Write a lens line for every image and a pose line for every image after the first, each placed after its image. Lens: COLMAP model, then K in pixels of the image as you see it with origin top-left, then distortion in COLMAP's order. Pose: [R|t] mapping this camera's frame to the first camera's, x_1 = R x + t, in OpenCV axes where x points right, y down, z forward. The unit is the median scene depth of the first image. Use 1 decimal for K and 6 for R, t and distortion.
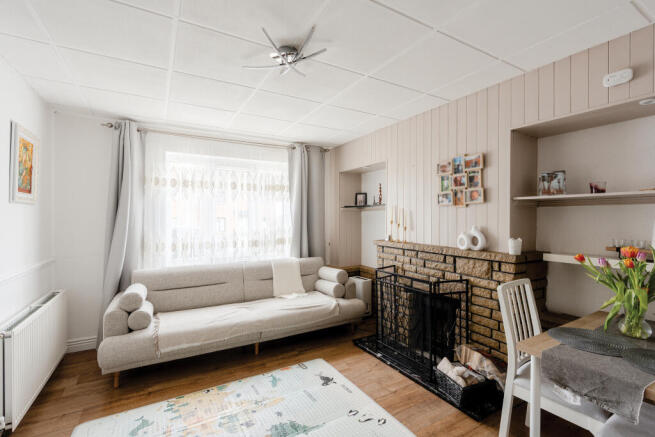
lens RADIAL K [[307.3, 0, 340.4], [0, 307.3, 216.2], [0, 0, 1]] dist [-0.002211, 0.000333]
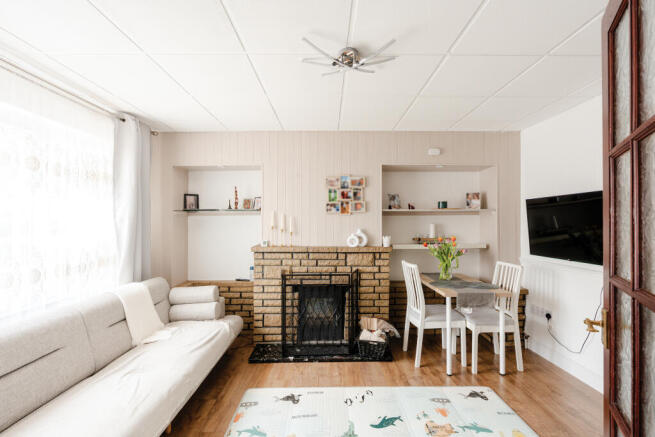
lens RADIAL K [[307.3, 0, 340.4], [0, 307.3, 216.2], [0, 0, 1]] dist [-0.002211, 0.000333]
pose [[0.477170, 0.013284, 0.878710, -0.744886], [0.000165, 0.999884, -0.015206, -0.003826], [-0.878811, 0.007401, 0.477113, 0.392459]]
